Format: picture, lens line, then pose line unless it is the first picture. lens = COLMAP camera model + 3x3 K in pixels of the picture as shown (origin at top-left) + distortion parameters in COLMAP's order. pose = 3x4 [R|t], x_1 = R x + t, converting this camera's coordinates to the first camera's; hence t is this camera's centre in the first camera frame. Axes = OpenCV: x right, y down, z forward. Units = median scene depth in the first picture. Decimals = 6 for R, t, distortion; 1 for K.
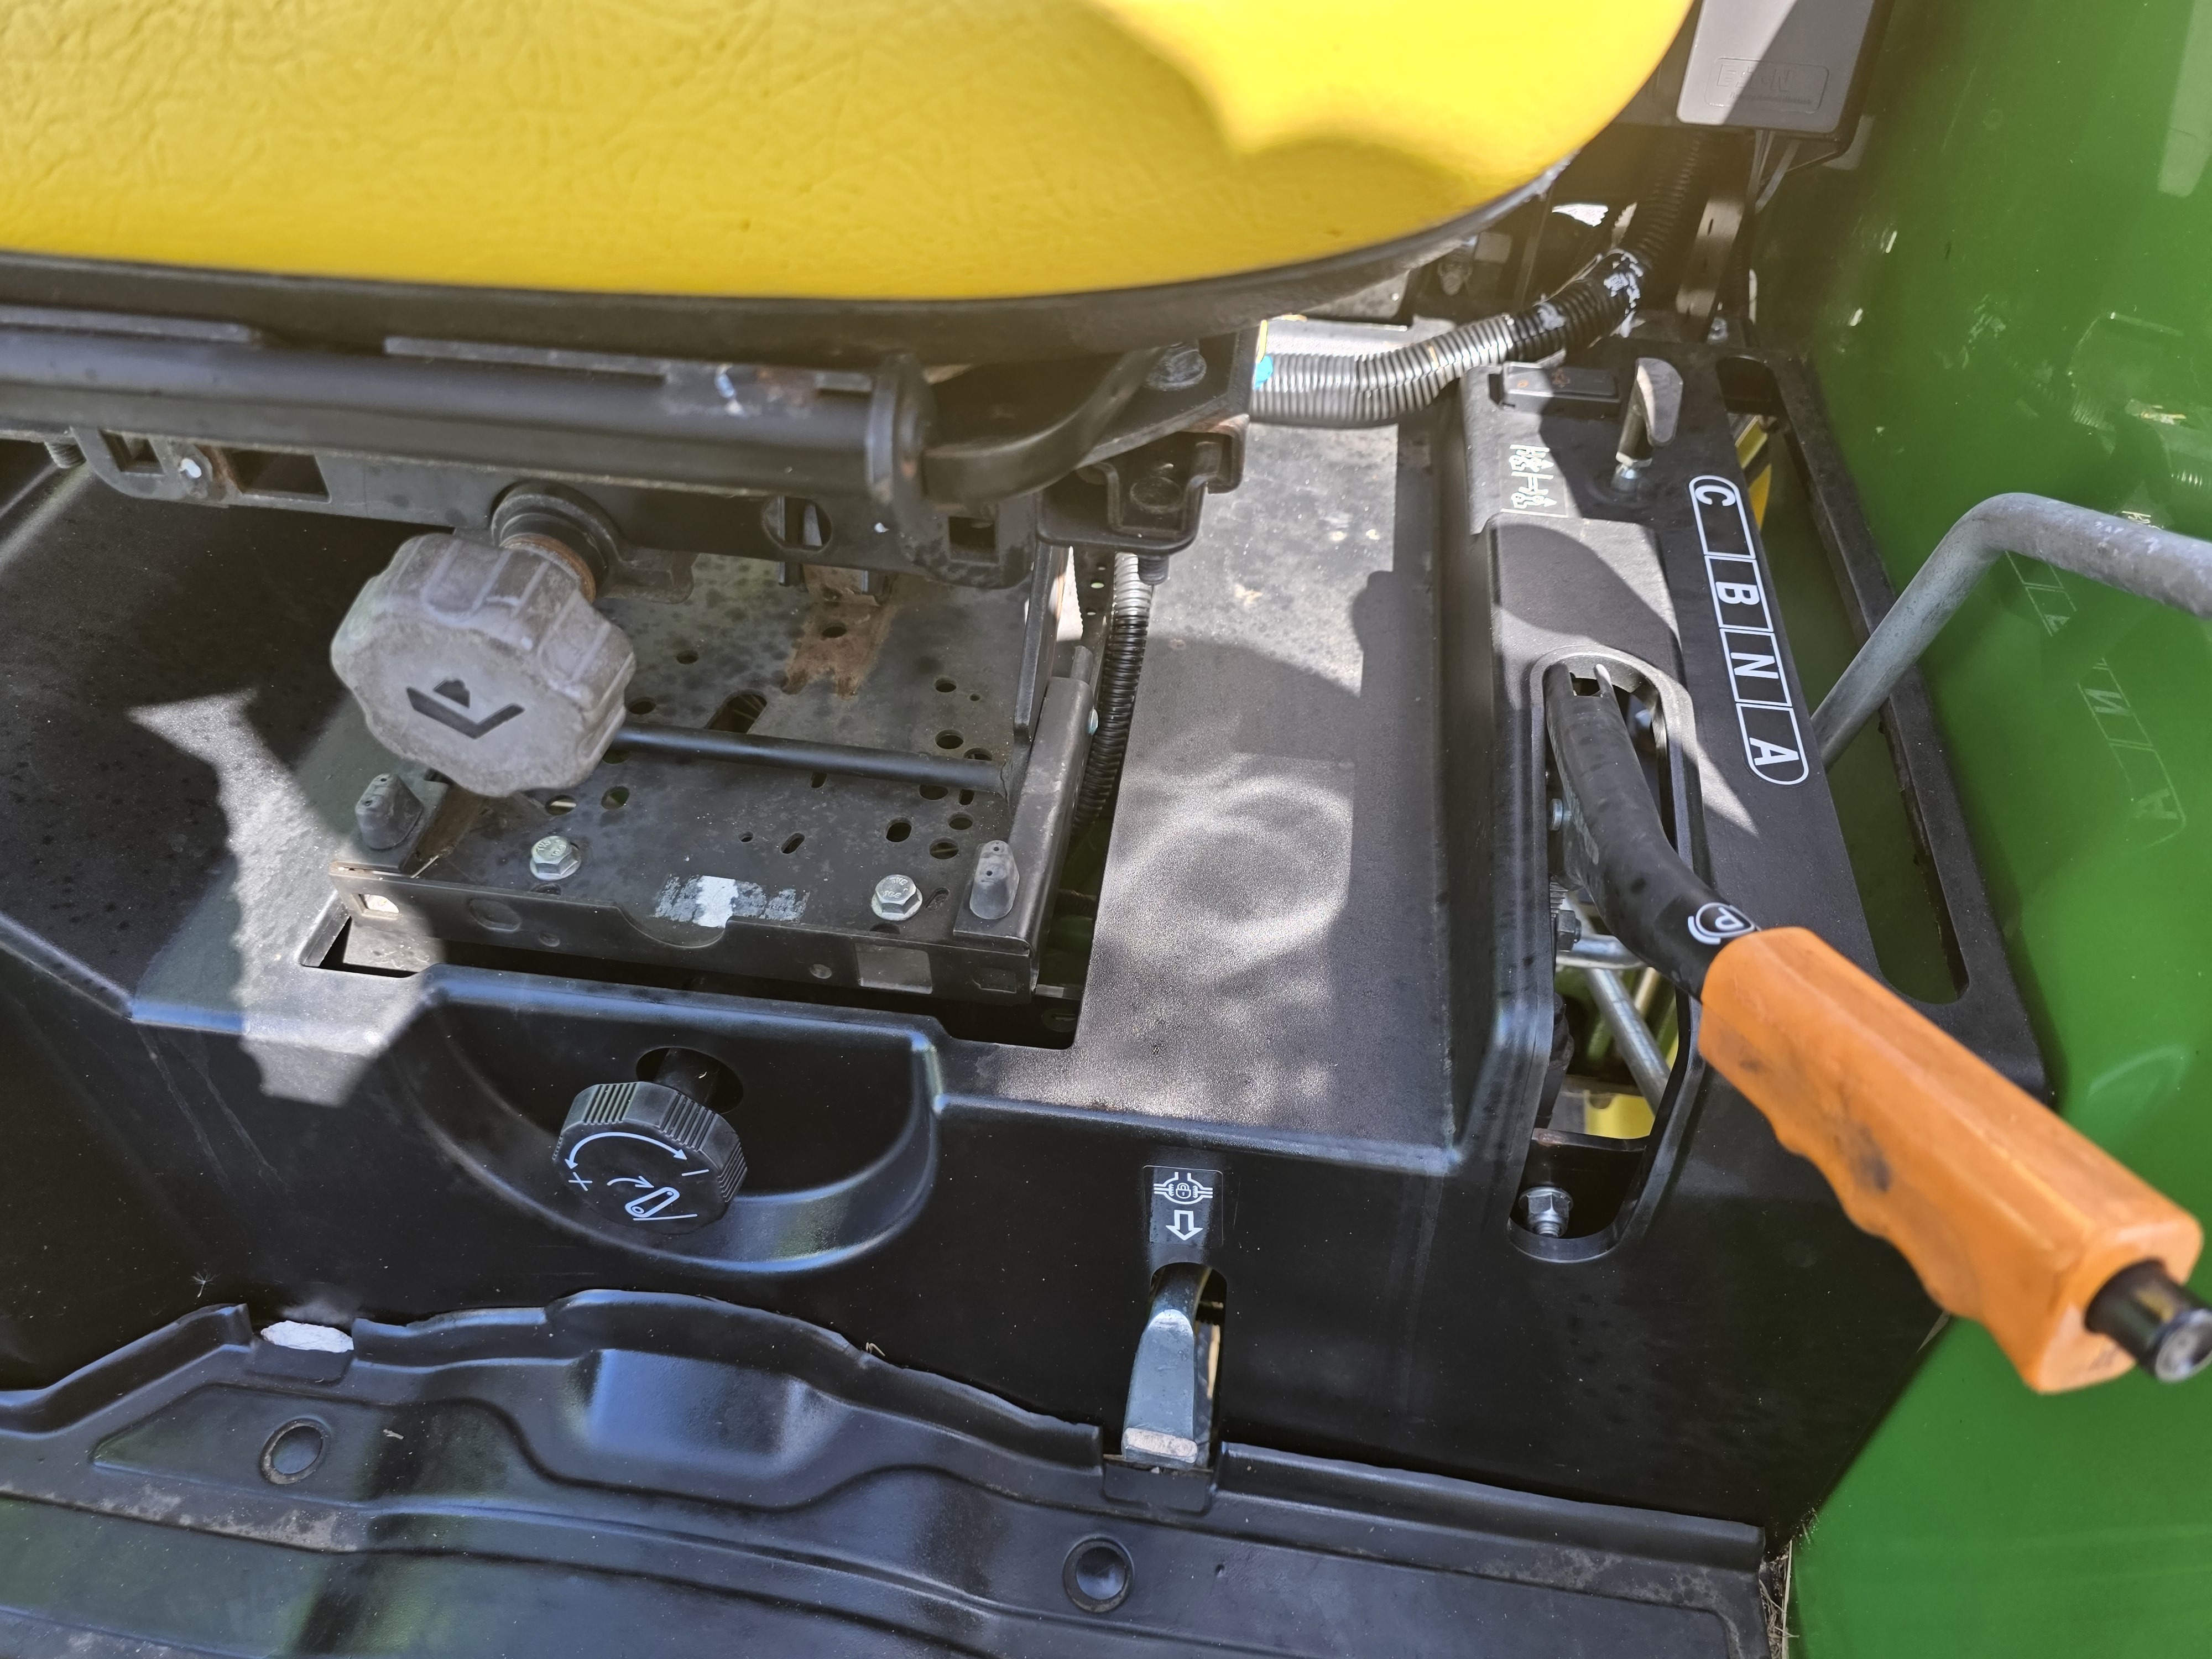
lens RADIAL K [[1499.9, 0, 1105.1], [0, 1499.9, 863.9], [0, 0, 1]] dist [0.006465, -0.000788]
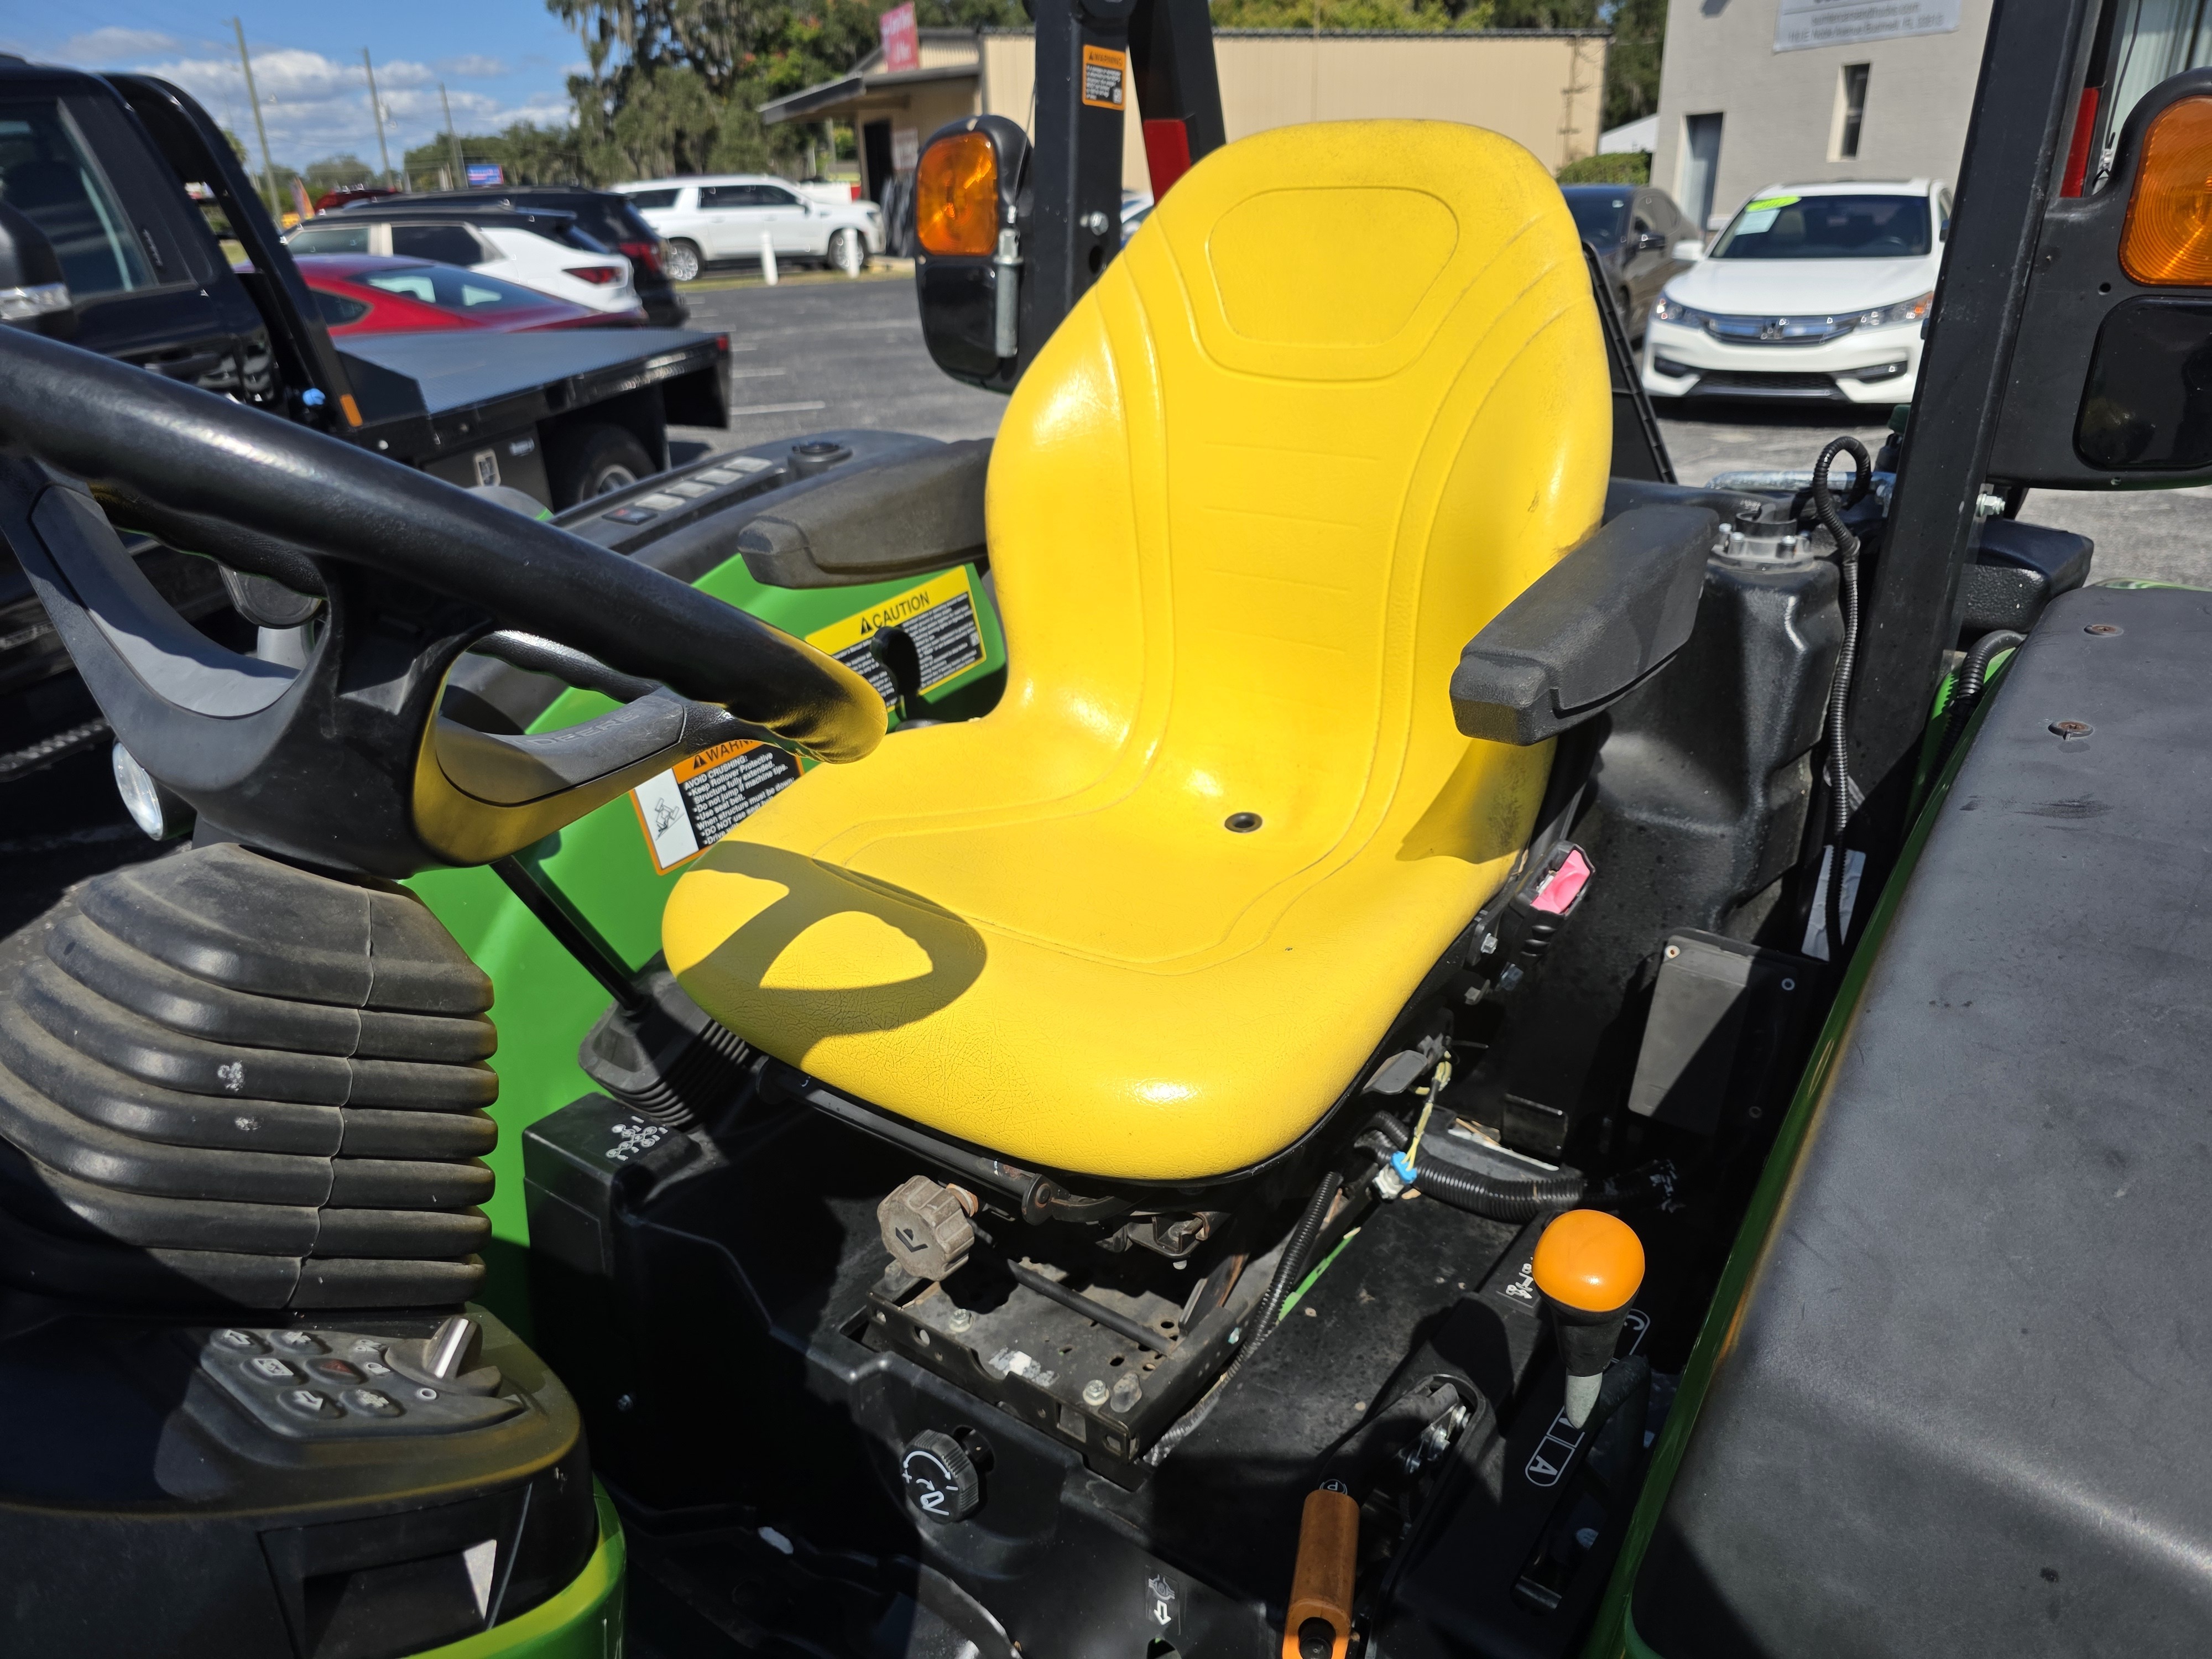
lens RADIAL K [[1499.9, 0, 1105.1], [0, 1499.9, 863.9], [0, 0, 1]] dist [0.006465, -0.000788]
pose [[0.877789, 0.167058, -0.448975, 0.672042], [-0.327965, 0.892713, -0.309036, 0.008896], [0.349179, 0.418516, 0.838402, -0.981572]]
